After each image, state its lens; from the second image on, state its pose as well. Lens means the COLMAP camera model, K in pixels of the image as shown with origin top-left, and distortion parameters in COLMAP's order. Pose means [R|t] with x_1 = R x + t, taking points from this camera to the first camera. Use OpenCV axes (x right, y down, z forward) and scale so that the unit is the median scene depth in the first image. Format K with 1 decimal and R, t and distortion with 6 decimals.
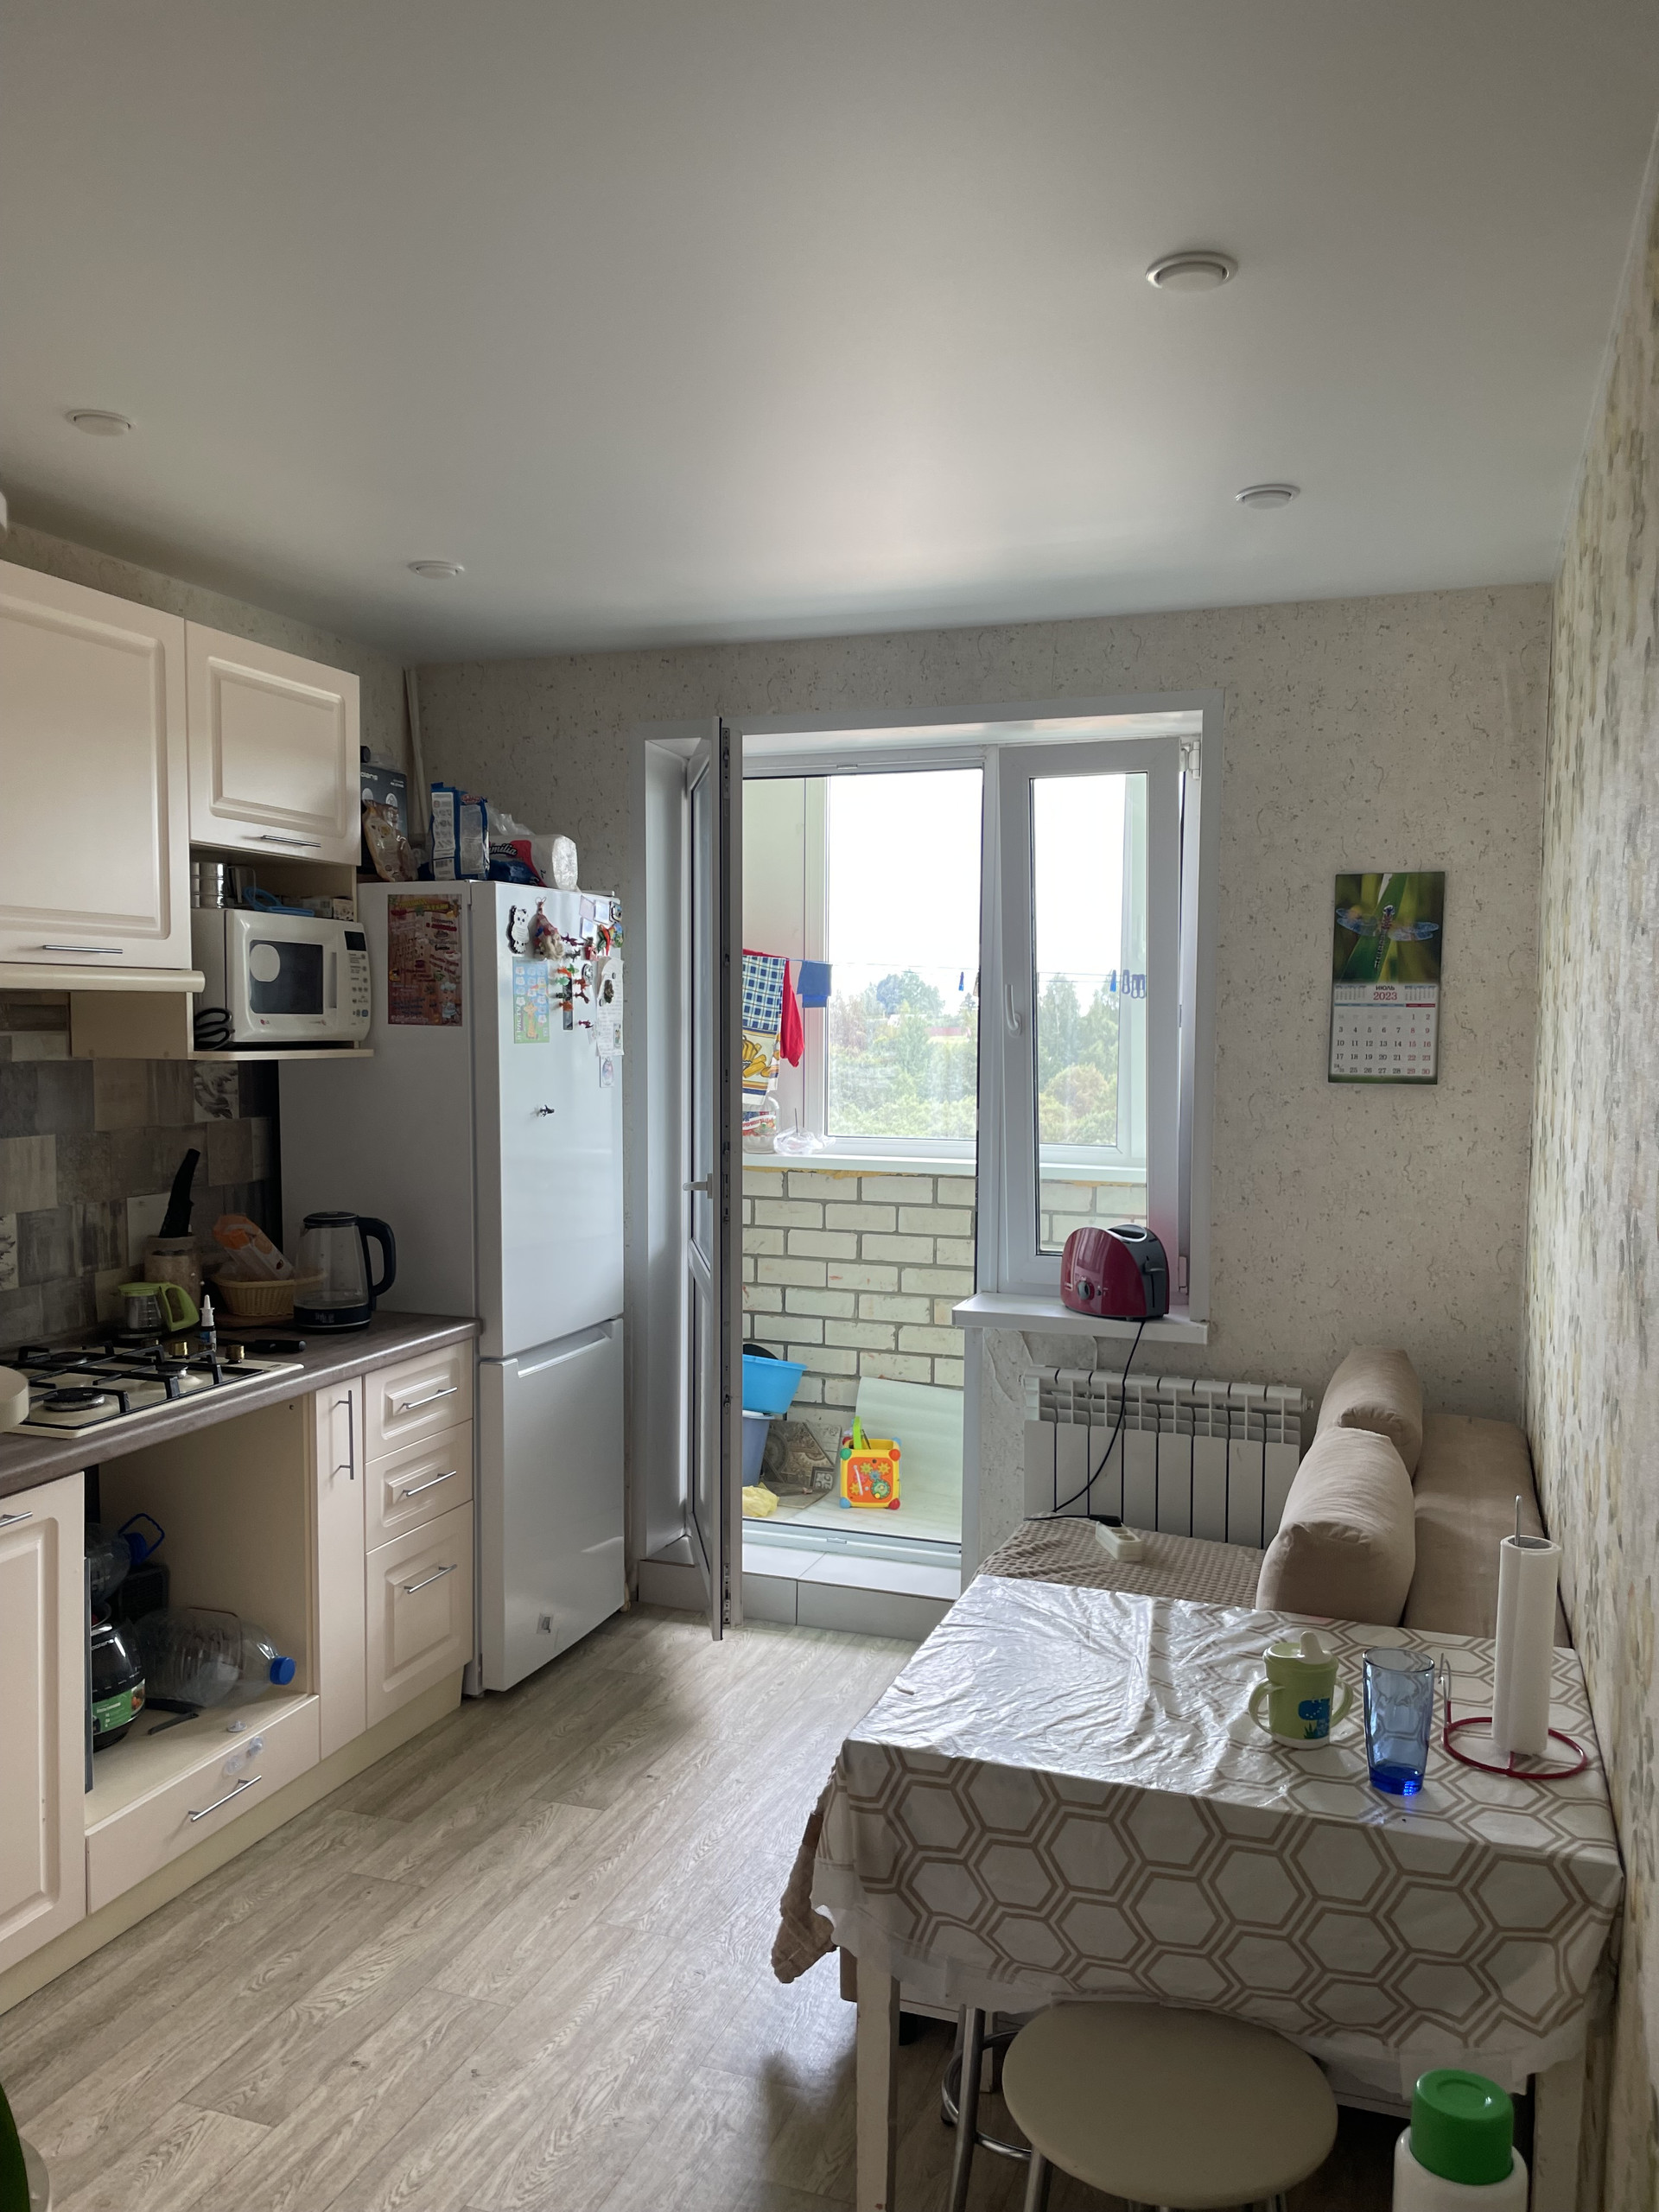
lens RADIAL K [[1683.6, 0, 833.6], [0, 1683.6, 1106.5], [0, 0, 1]] dist [0.073474, -0.109001]
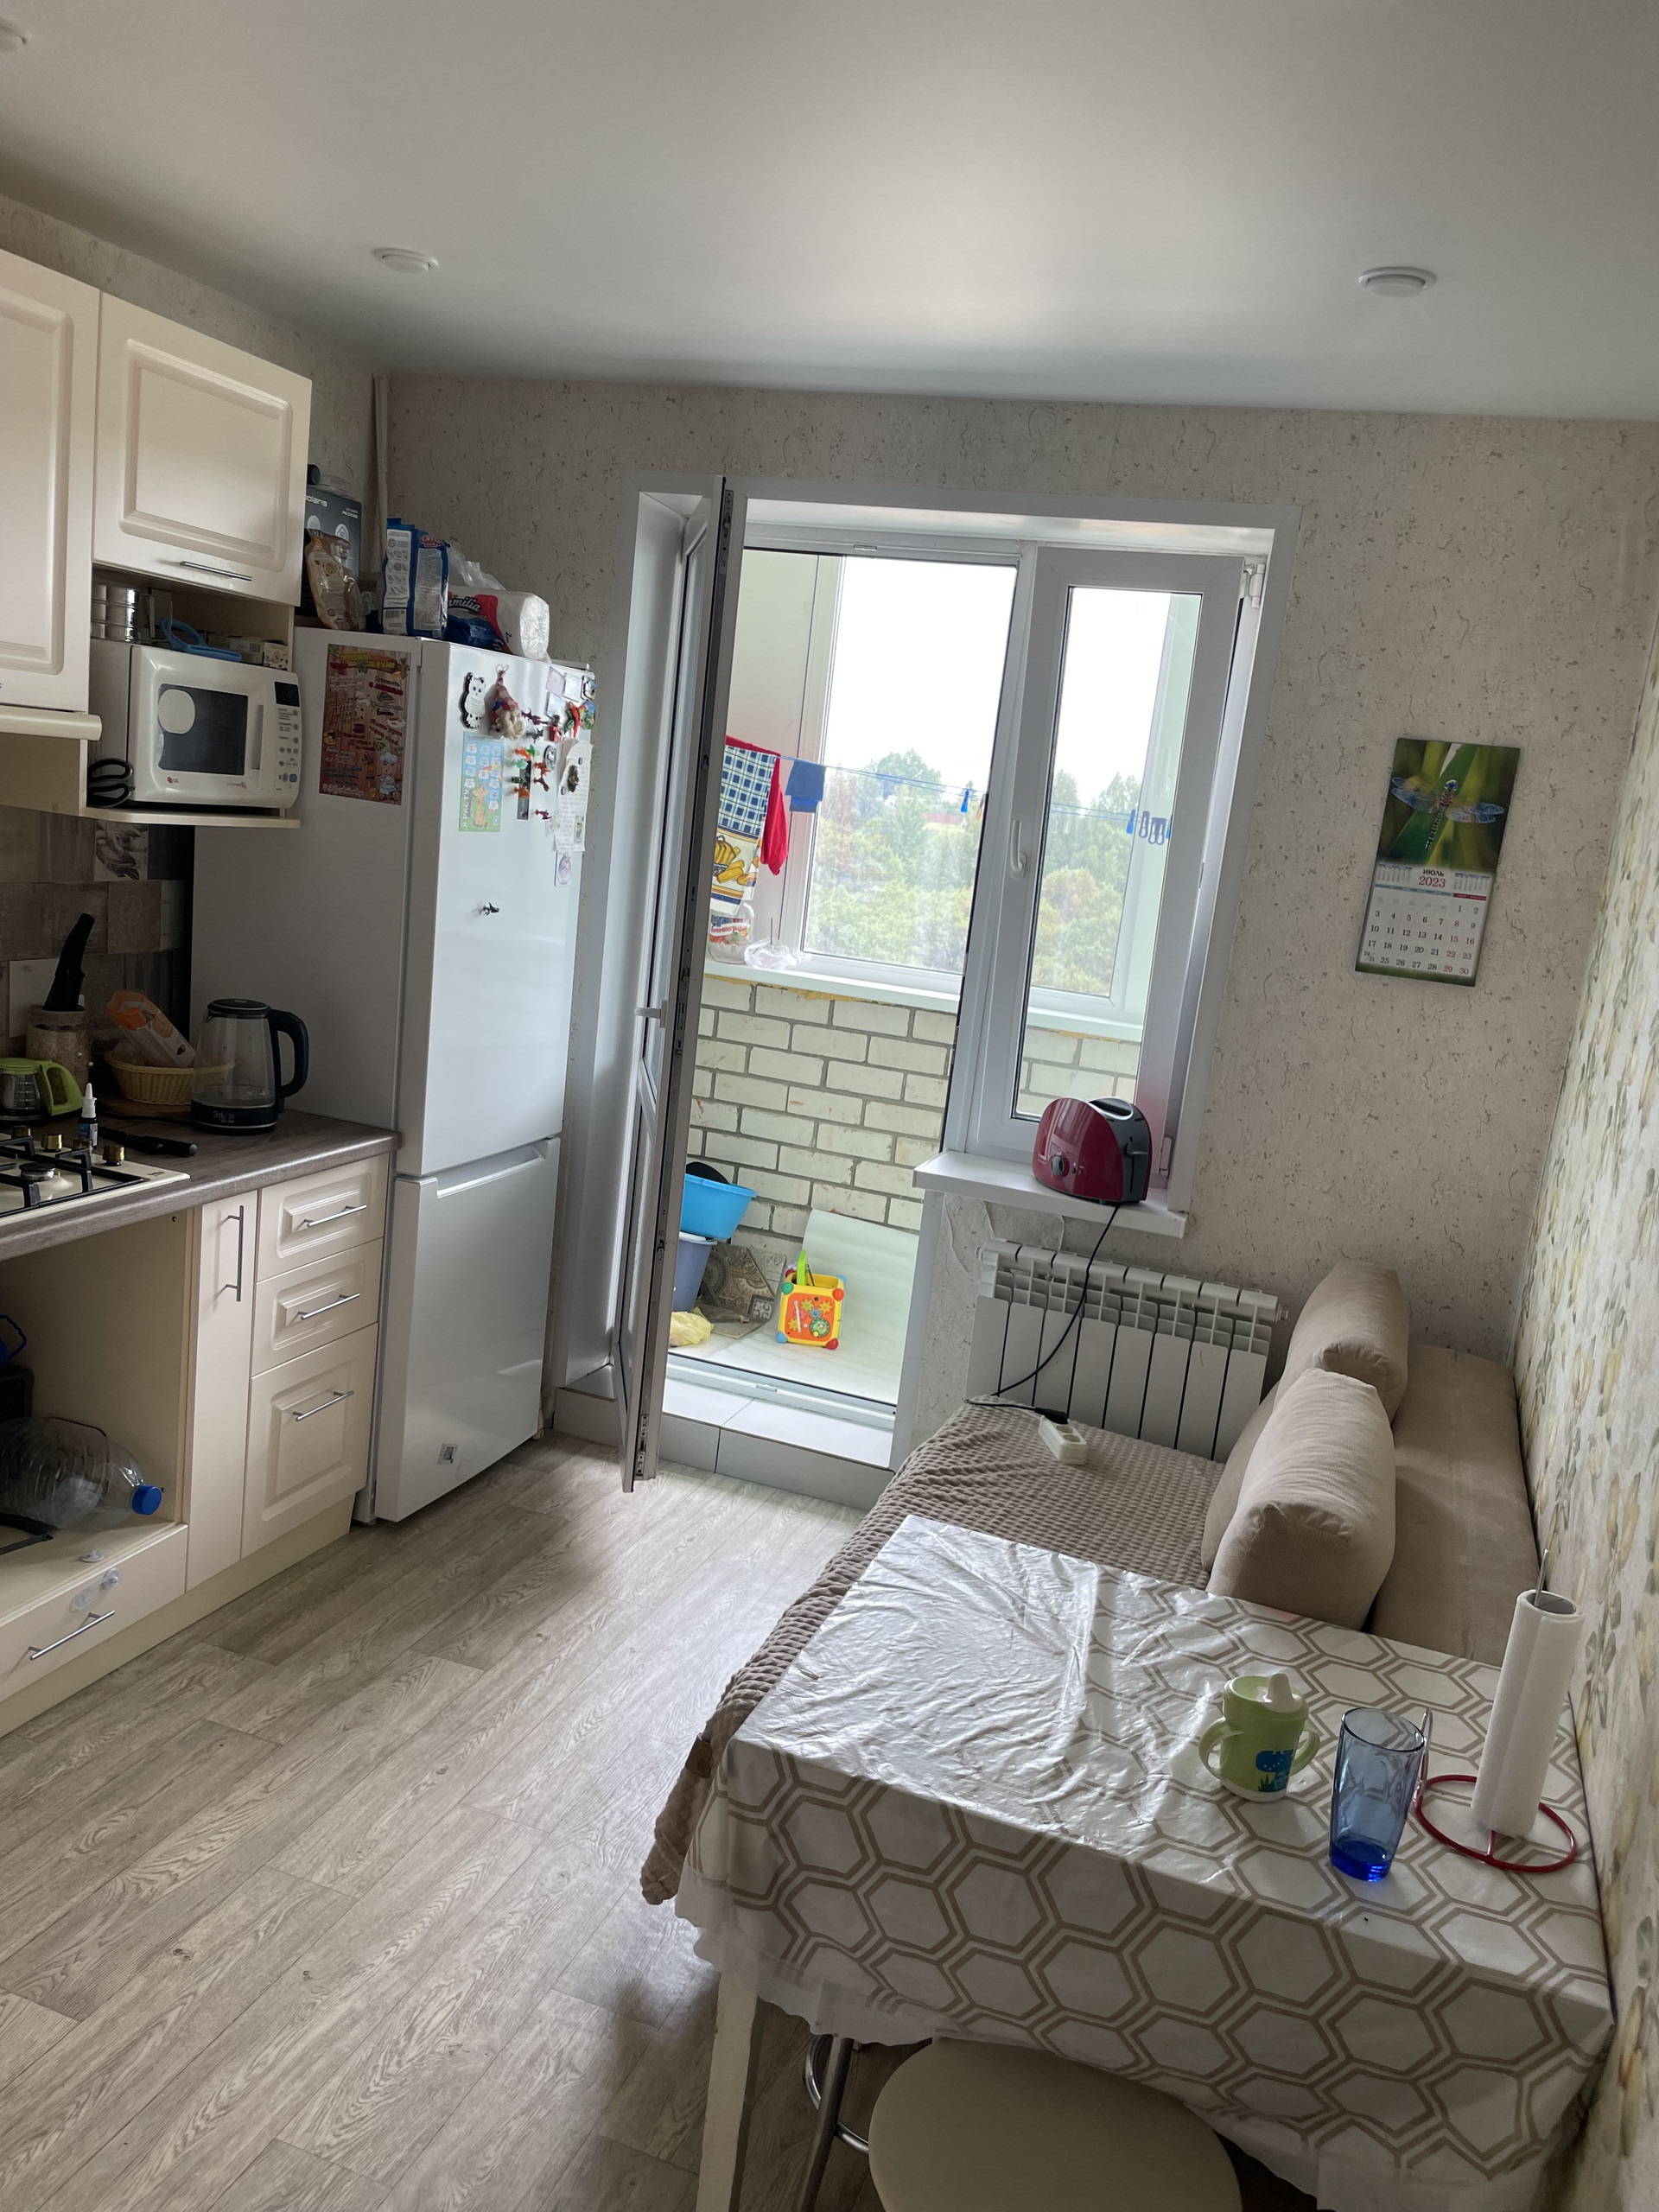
lens RADIAL K [[1683.6, 0, 833.6], [0, 1683.6, 1106.5], [0, 0, 1]] dist [0.073474, -0.109001]
pose [[0.994435, 0.103248, 0.020959, 0.004026], [-0.105109, 0.985847, 0.130604, -0.034663], [-0.007178, -0.132080, 0.991213, 0.103807]]
